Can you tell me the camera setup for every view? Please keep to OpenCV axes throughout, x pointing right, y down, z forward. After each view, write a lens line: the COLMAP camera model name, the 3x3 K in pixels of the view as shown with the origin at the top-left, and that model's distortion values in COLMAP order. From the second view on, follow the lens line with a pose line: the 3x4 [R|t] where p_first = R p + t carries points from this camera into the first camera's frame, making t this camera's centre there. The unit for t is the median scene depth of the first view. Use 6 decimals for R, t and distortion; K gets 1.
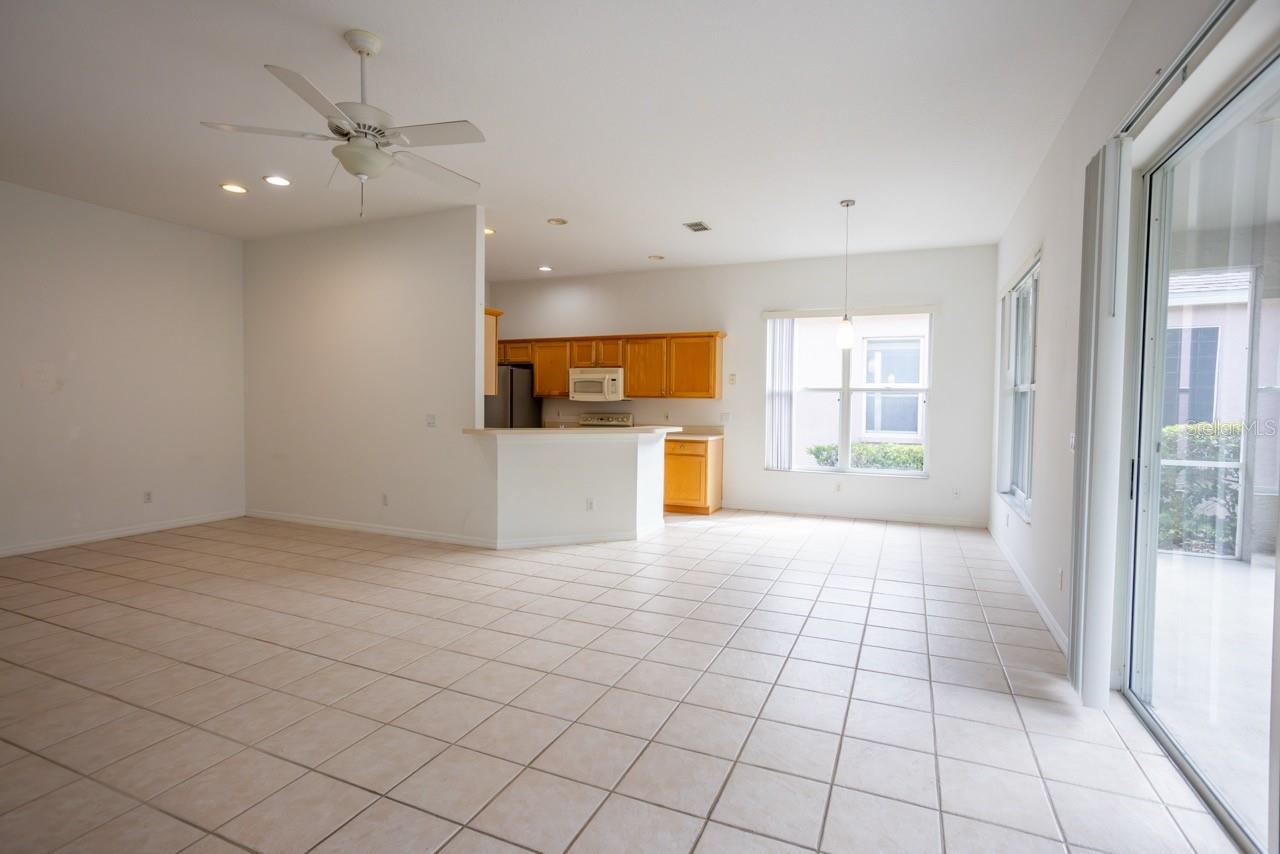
lens RADIAL K [[609.7, 0, 639.5], [0, 609.7, 425.4], [0, 0, 1]] dist [-0.000216, 0.000885]
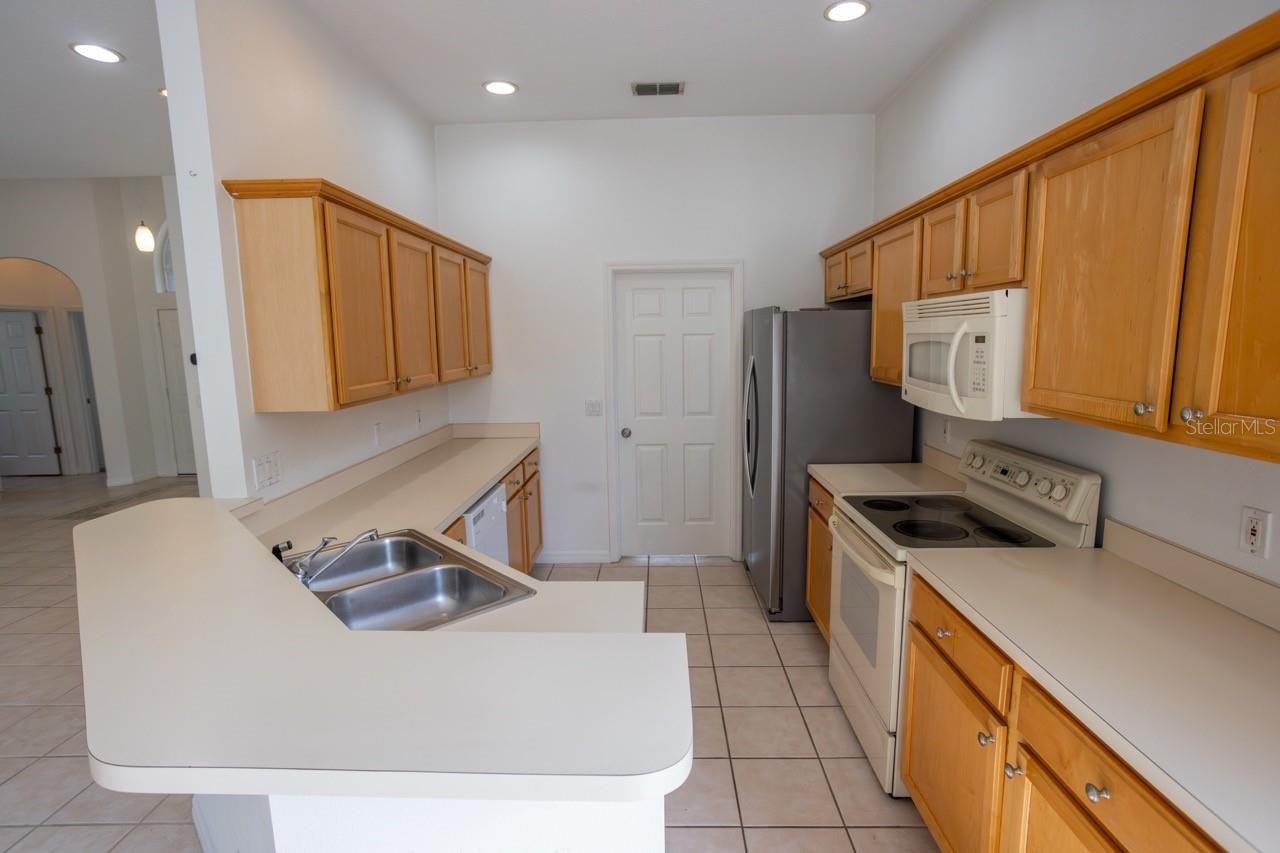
lens RADIAL K [[609.7, 0, 642.2], [0, 609.7, 422.6], [0, 0, 1]] dist [-0.000216, 0.000885]
pose [[0.378874, 0.123087, -0.917226, 0.142871], [-0.027892, 0.992184, 0.121624, -0.067184], [0.925028, -0.020497, 0.379346, 0.770316]]
